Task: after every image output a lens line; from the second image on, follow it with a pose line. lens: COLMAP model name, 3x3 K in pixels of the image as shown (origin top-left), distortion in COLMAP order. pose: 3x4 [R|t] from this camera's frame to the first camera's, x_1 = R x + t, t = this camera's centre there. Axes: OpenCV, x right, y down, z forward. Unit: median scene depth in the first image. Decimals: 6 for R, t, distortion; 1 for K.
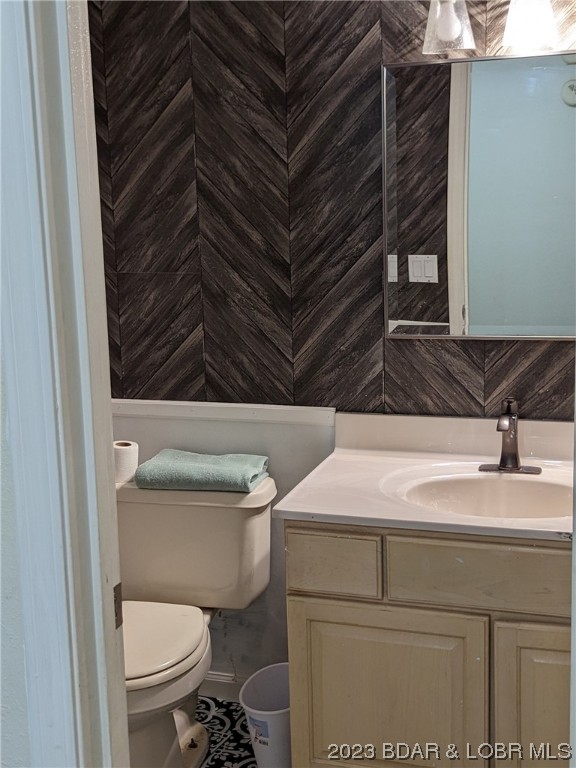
lens RADIAL K [[544.7, 0, 289.6], [0, 544.7, 386.0], [0, 0, 1]] dist [0.056828, -0.049627]
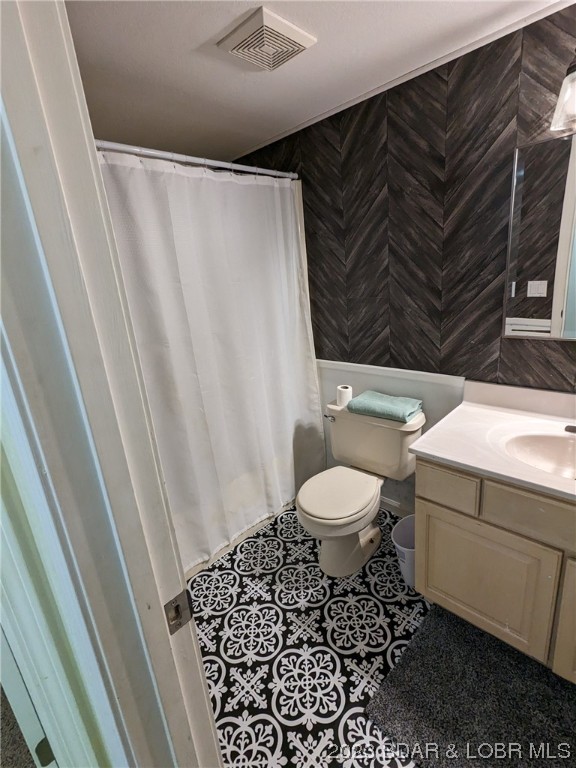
lens RADIAL K [[364.6, 0, 274.3], [0, 364.6, 405.8], [0, 0, 1]] dist [0.000392, 0.001614]
pose [[0.935017, 0.074339, -0.346724, -0.062755], [-0.048510, 0.995401, 0.082602, 0.057912], [0.351270, -0.060415, 0.934323, -0.233886]]
